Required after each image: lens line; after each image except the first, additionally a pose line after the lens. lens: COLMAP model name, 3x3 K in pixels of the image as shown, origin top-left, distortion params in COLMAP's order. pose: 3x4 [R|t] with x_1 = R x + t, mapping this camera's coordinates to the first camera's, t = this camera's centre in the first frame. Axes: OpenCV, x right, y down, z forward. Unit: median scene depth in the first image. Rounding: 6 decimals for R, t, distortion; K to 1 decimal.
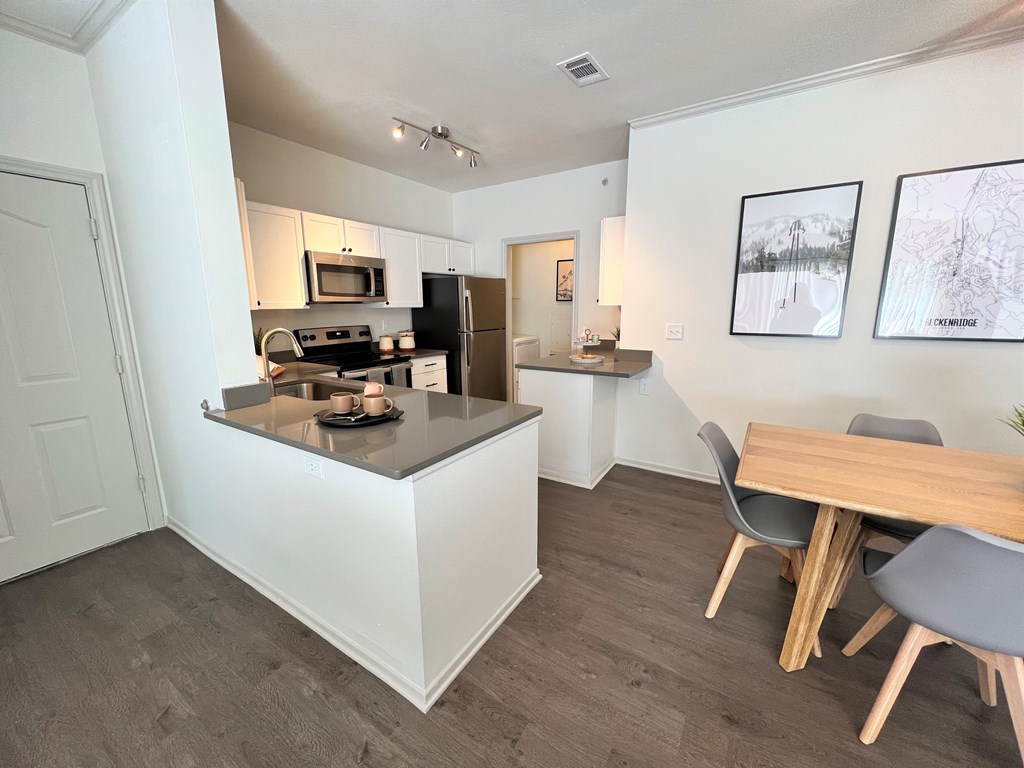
lens RADIAL K [[405.7, 0, 511.5], [0, 405.7, 378.4], [0, 0, 1]] dist [-0.003504, -0.000086]
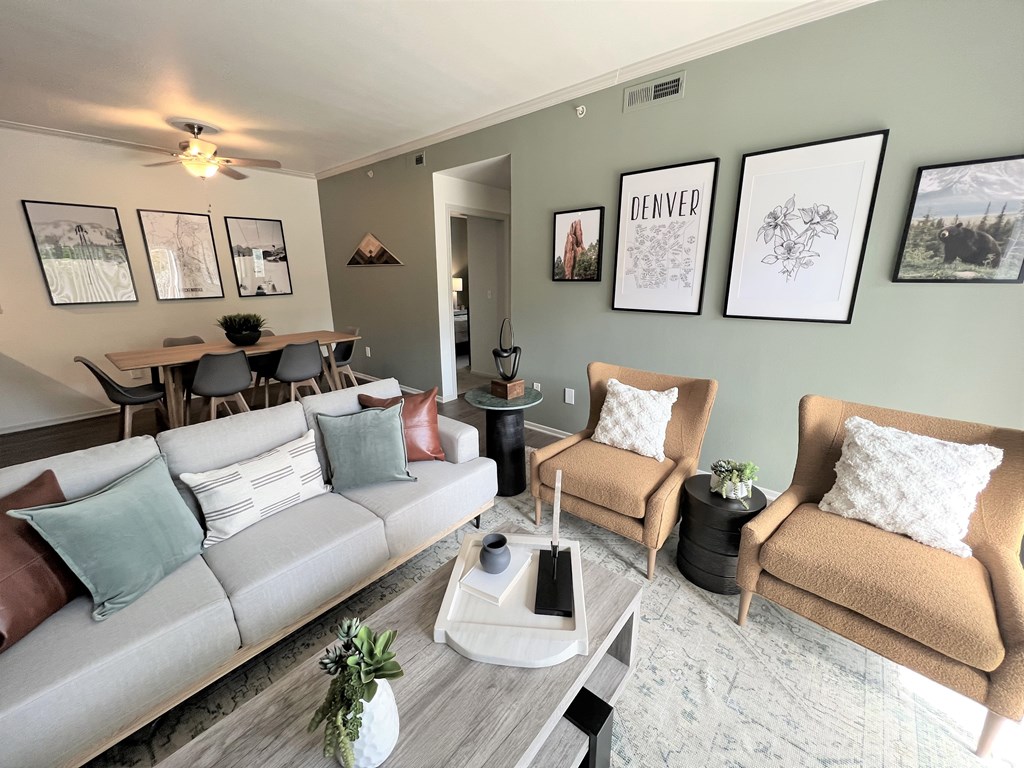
lens RADIAL K [[405.7, 0, 514.6], [0, 405.7, 382.4], [0, 0, 1]] dist [-0.003504, -0.000086]
pose [[0.128938, -0.246819, 0.960446, -0.460928], [0.186465, 0.957288, 0.220975, 0.095906], [-0.973964, 0.150597, 0.169453, -0.511753]]
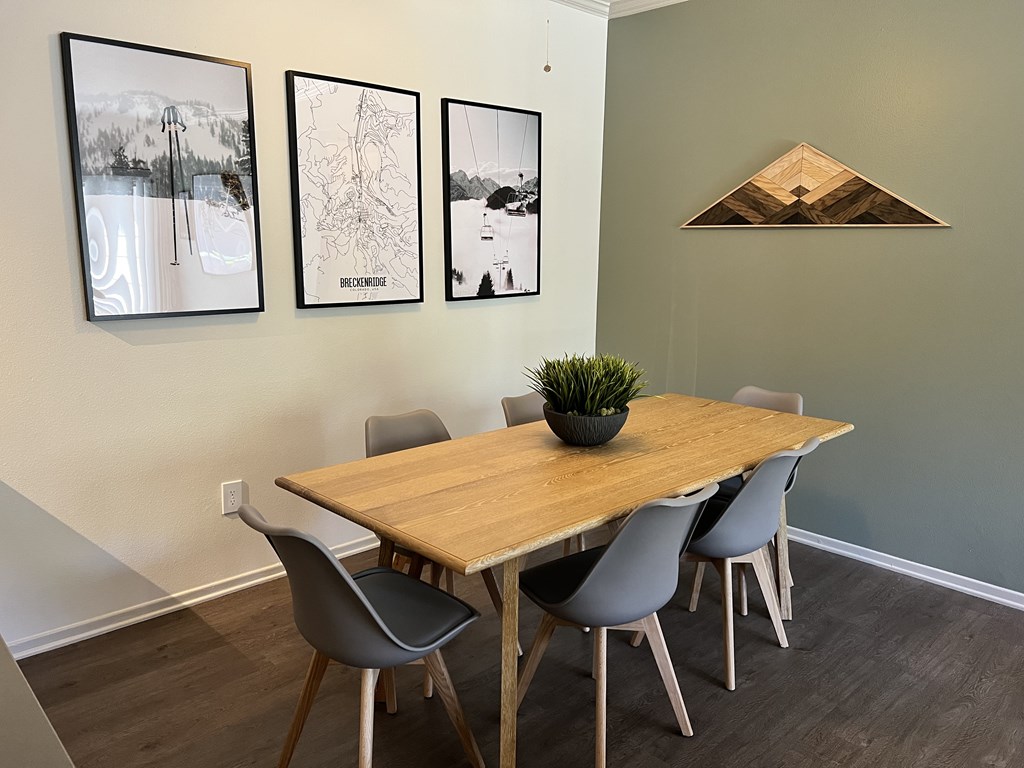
lens RADIAL K [[761.4, 0, 513.0], [0, 761.4, 383.2], [0, 0, 1]] dist [0.011819, -0.013507]
pose [[0.238673, -0.159017, 0.957992, -0.163821], [0.165571, 0.978721, 0.121207, -0.048517], [-0.956881, 0.129687, 0.259923, 0.229212]]
